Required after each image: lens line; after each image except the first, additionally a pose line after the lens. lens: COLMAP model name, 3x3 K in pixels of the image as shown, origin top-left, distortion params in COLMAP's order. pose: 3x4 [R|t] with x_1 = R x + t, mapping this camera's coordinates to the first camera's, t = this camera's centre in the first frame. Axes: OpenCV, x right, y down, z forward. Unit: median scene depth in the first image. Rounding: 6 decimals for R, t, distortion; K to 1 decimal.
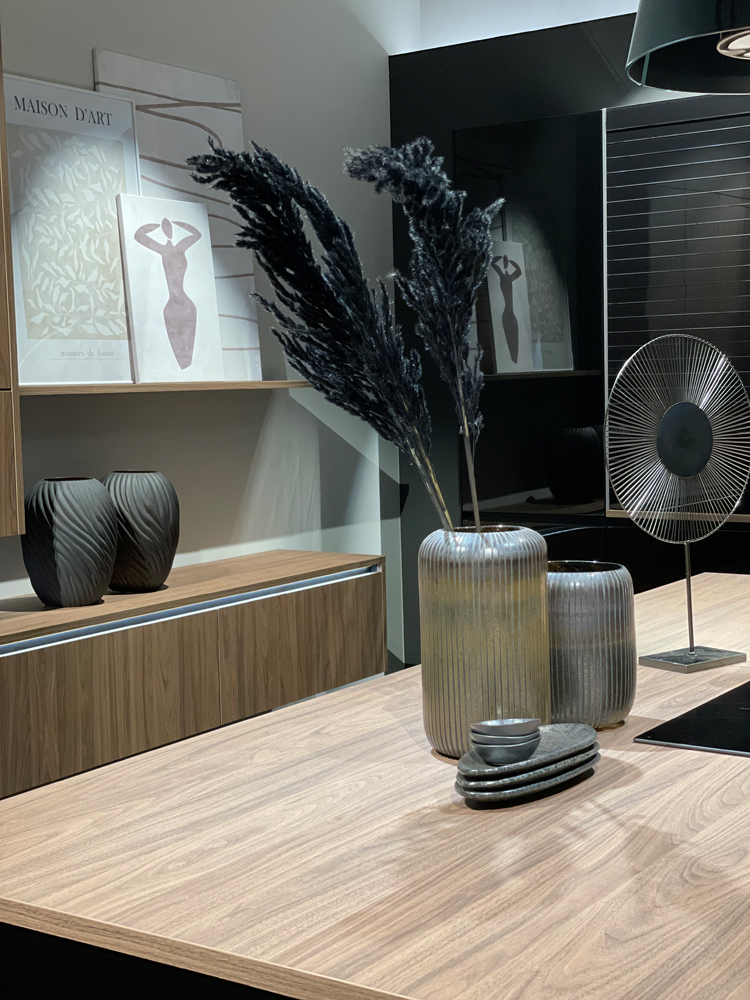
lens RADIAL K [[1509.4, 0, 374.6], [0, 1509.4, 495.0], [0, 0, 1]] dist [0.106731, 0.000000]
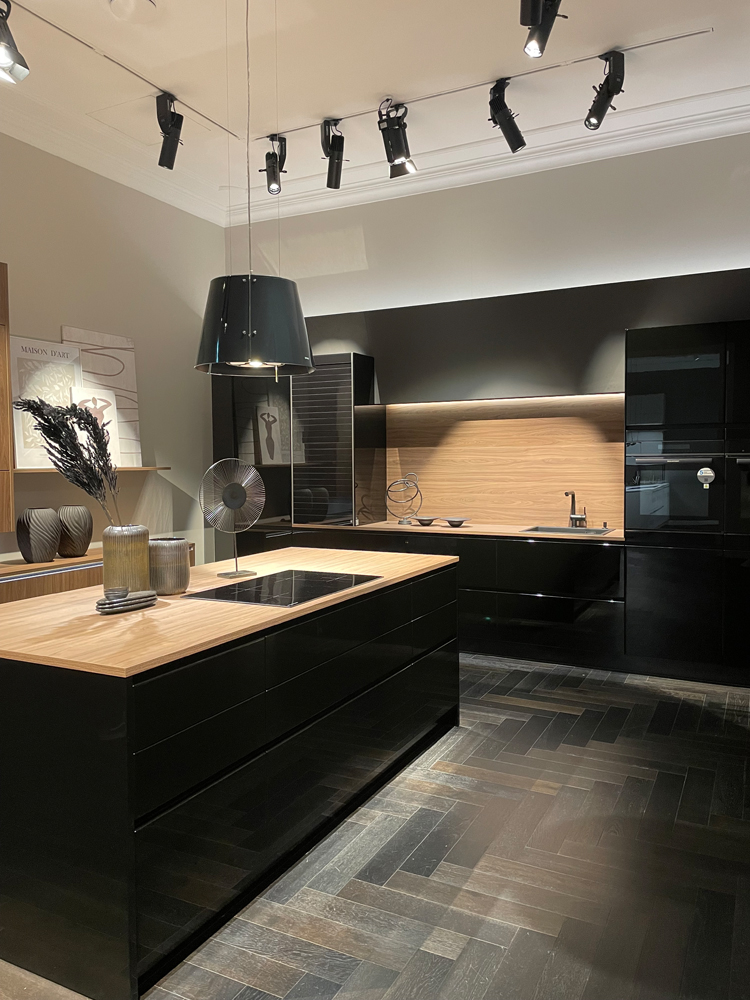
lens RADIAL K [[762.7, 0, 373.4], [0, 762.7, 494.4], [0, 0, 1]] dist [0.088834, -0.117190]
pose [[0.992666, 0.012227, 0.120269, 0.172642], [-0.008211, 0.999394, -0.033829, 0.003935], [-0.120610, 0.032593, 0.992165, -0.257955]]
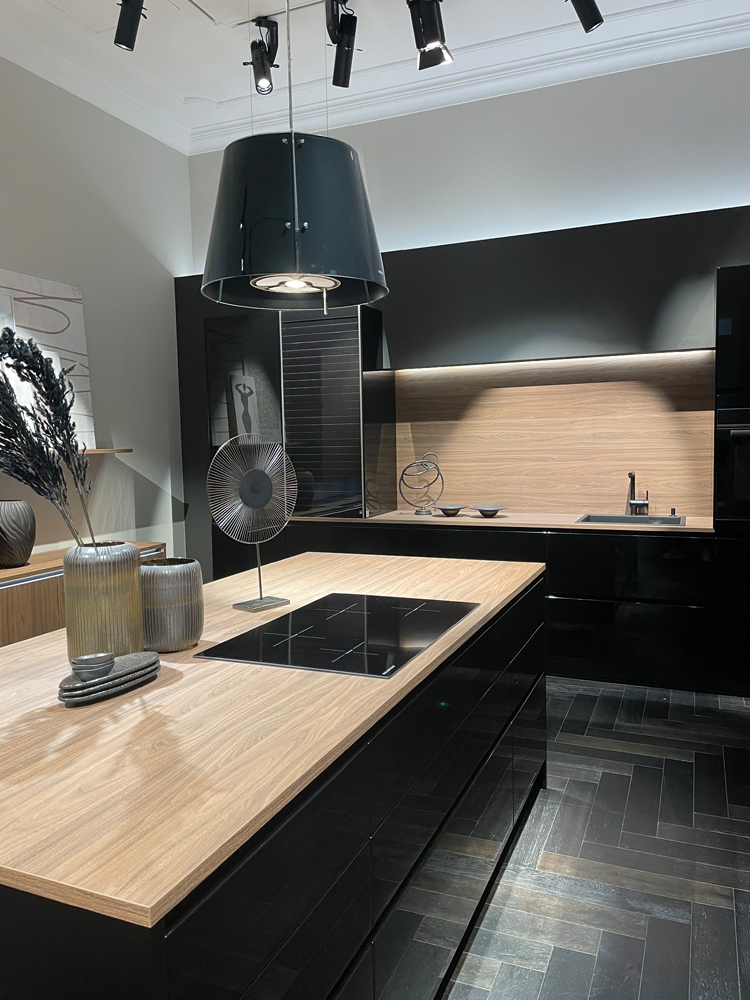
lens RADIAL K [[762.7, 0, 373.3], [0, 762.7, 498.0], [0, 0, 1]] dist [0.088834, -0.117190]
pose [[0.981742, -0.008982, 0.190008, 0.099663], [0.009847, 0.999945, -0.003613, -0.011942], [-0.189965, 0.005419, 0.981776, 0.020207]]
